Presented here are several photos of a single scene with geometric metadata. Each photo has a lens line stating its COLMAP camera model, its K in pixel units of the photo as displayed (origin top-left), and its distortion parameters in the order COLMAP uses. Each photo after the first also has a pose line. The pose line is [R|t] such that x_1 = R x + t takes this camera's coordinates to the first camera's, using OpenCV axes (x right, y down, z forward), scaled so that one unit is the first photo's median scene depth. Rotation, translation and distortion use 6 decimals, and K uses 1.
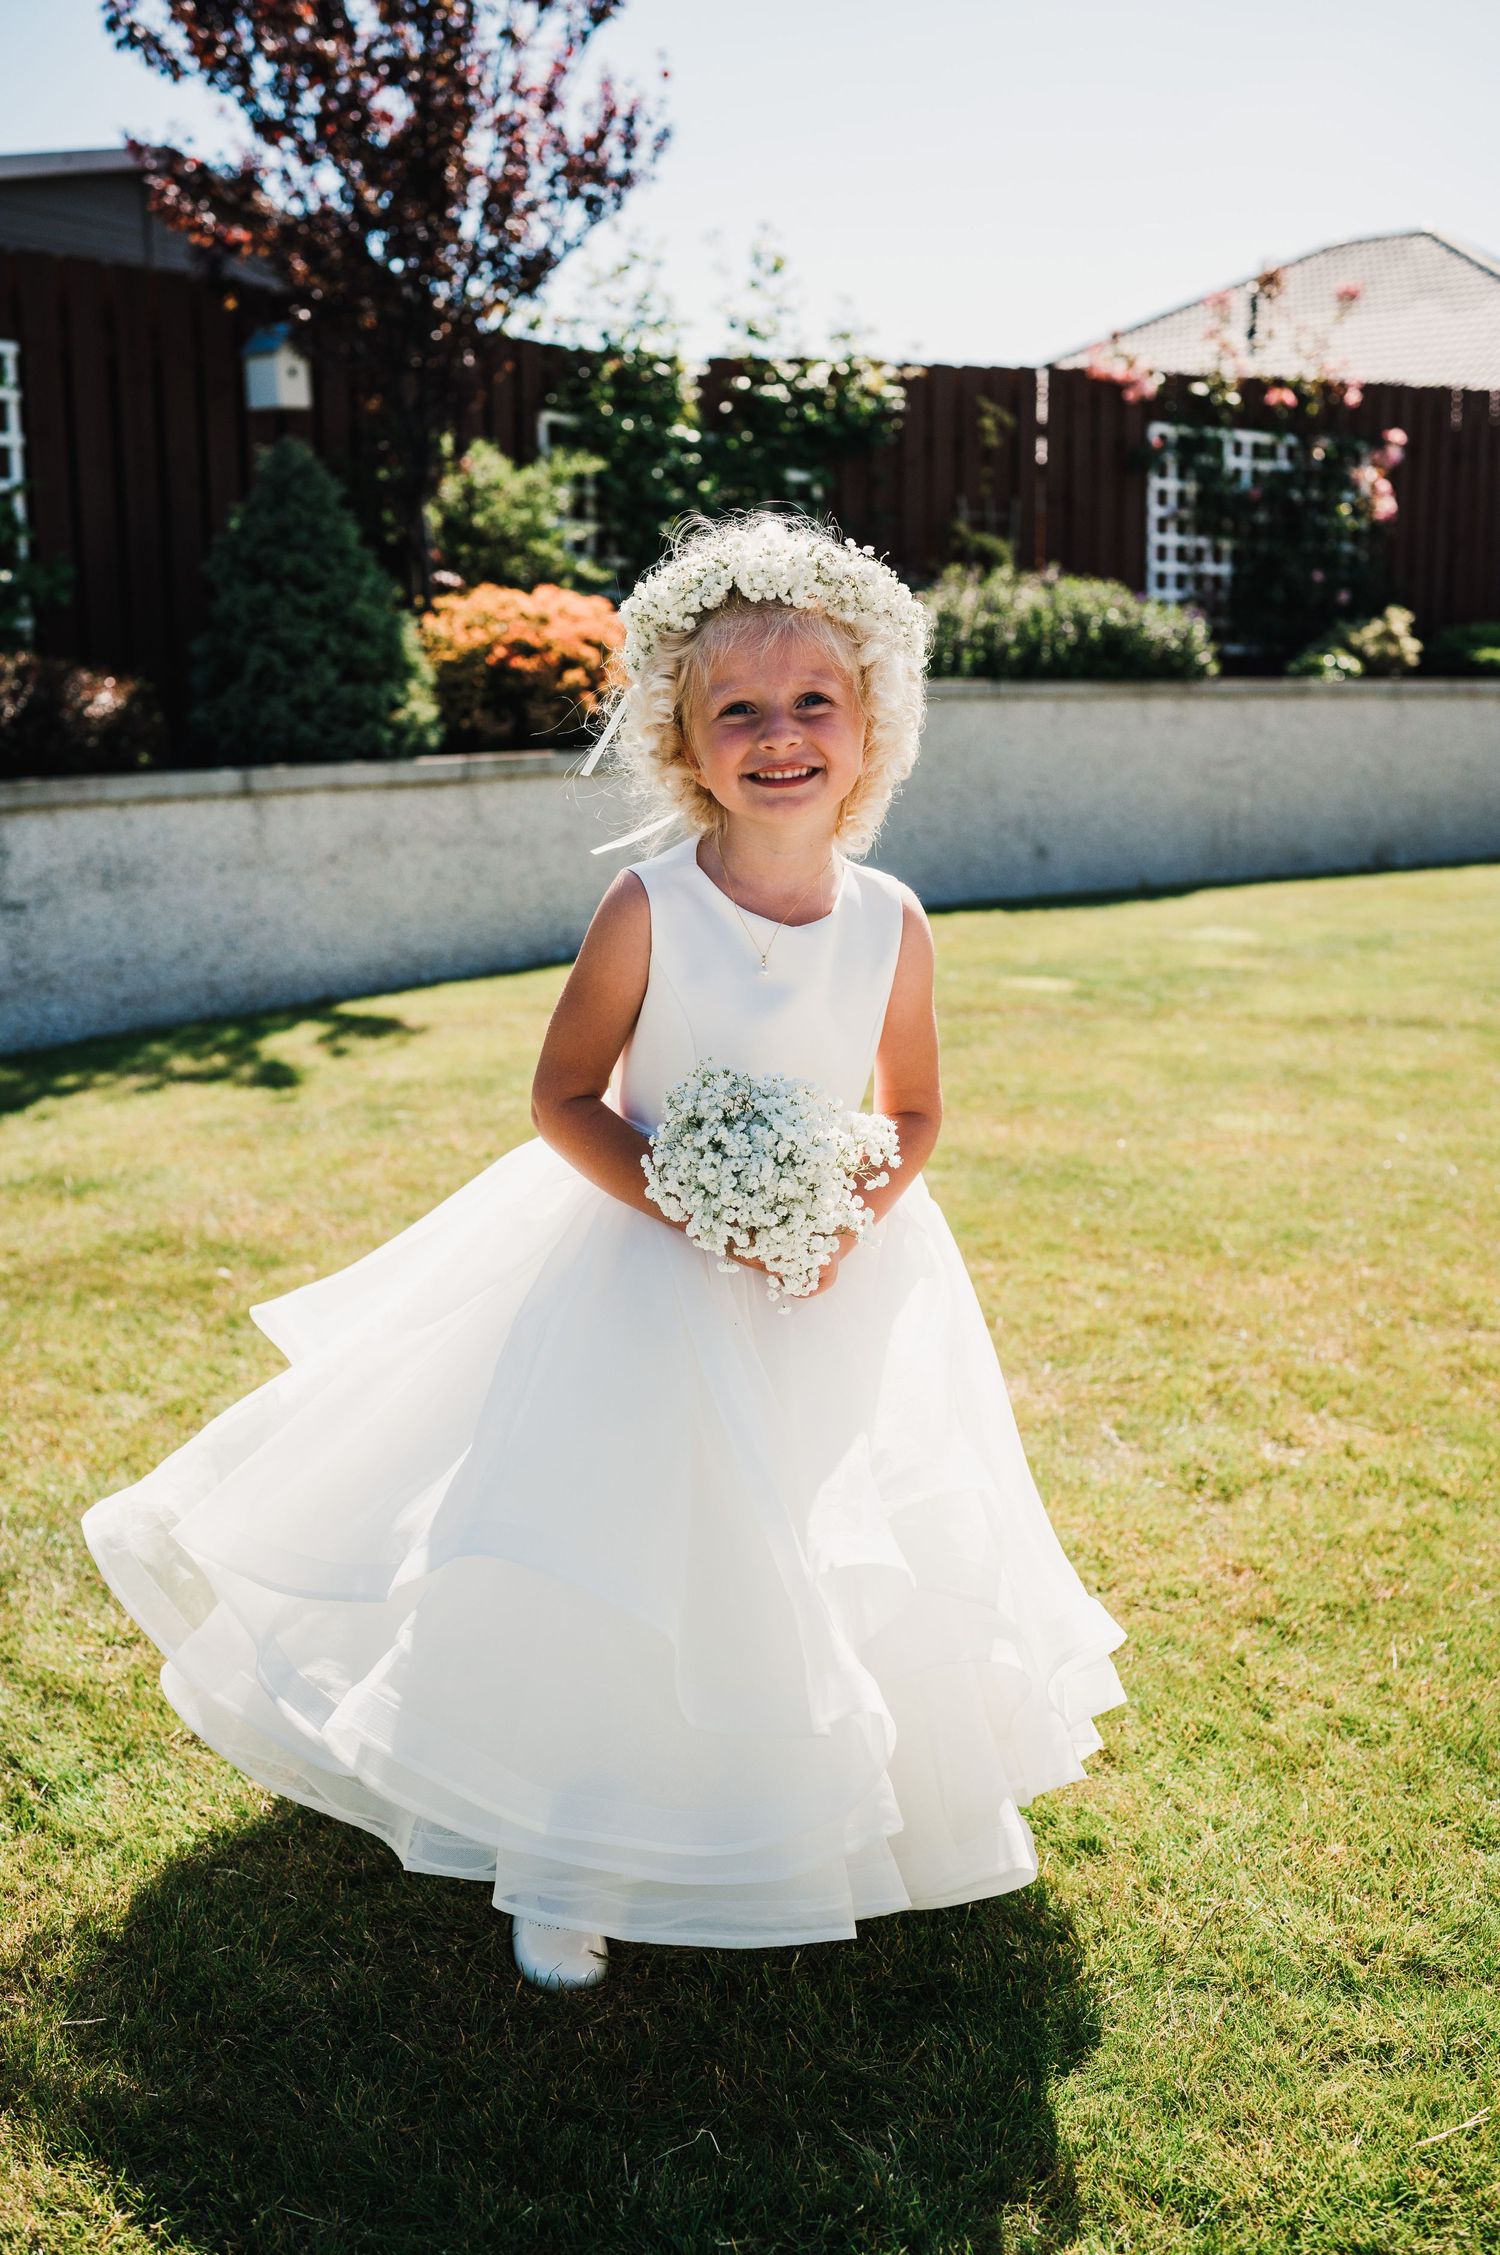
lens RADIAL K [[2314.0, 0, 750.0], [0, 2314.0, 1127.5], [0, 0, 1]] dist [0.051717, -0.002072]
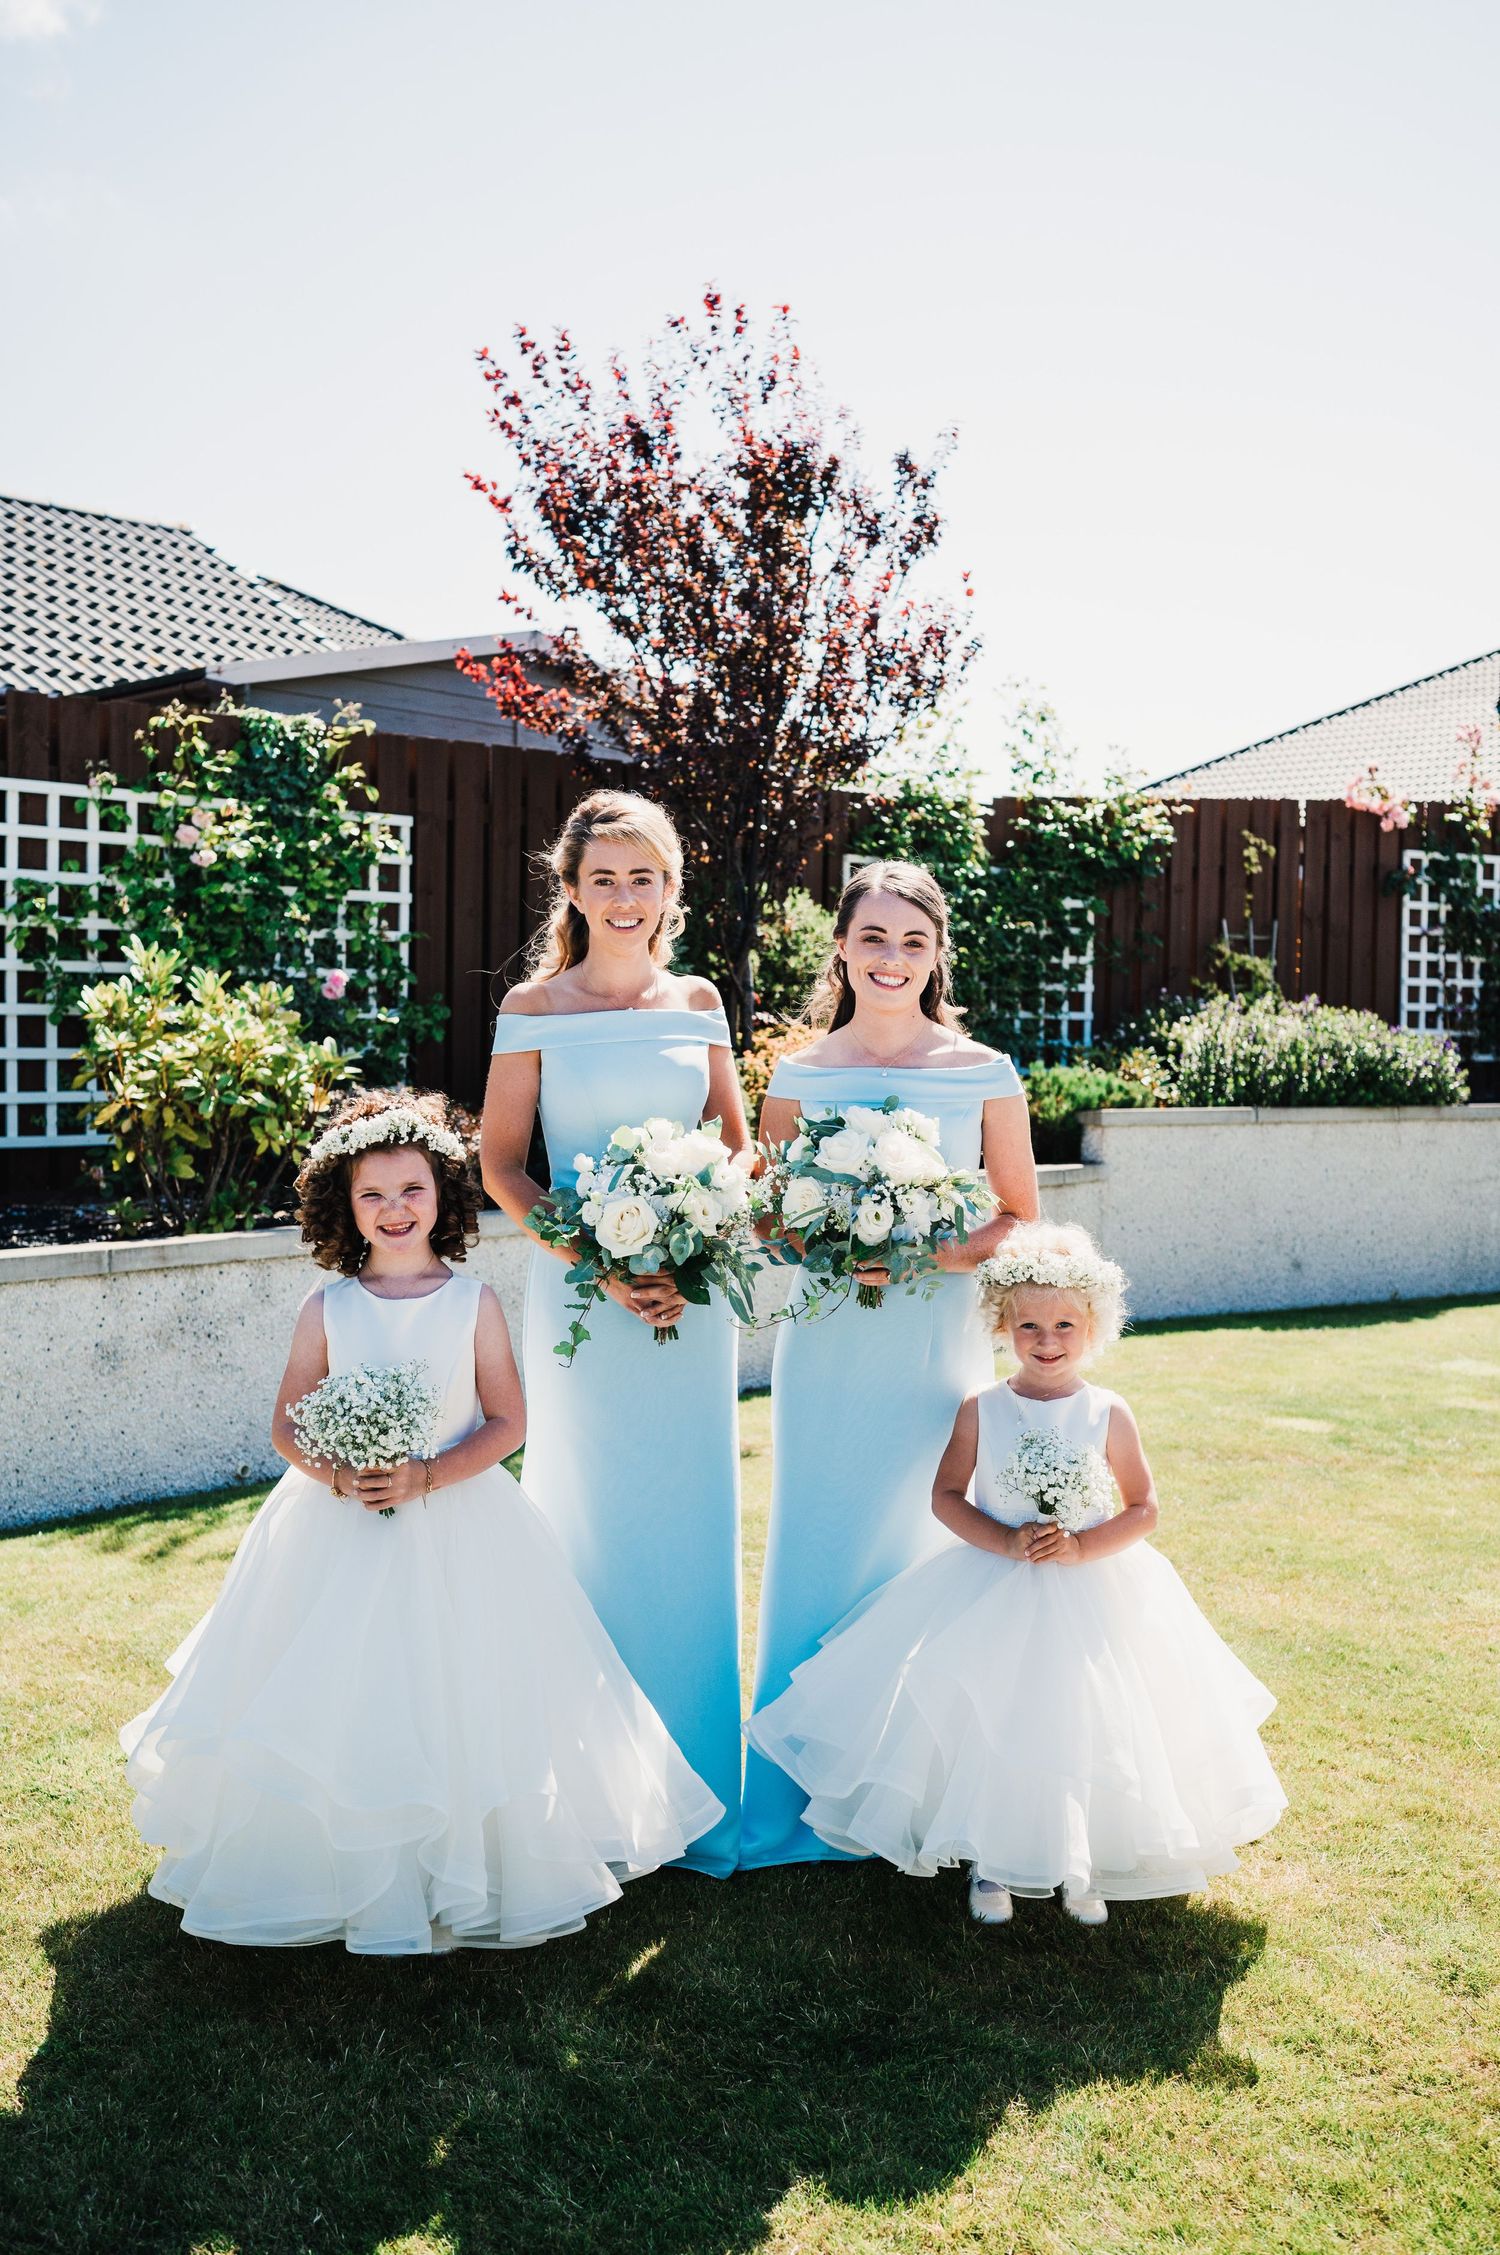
lens RADIAL K [[2346.4, 0, 708.4], [0, 2346.4, 1122.8], [0, 0, 1]] dist [0.000007, -0.016120]
pose [[0.992775, 0.036626, -0.114266, -0.022060], [-0.050953, 0.990835, -0.125102, -0.036427], [0.108636, 0.130020, 0.985542, -0.099477]]
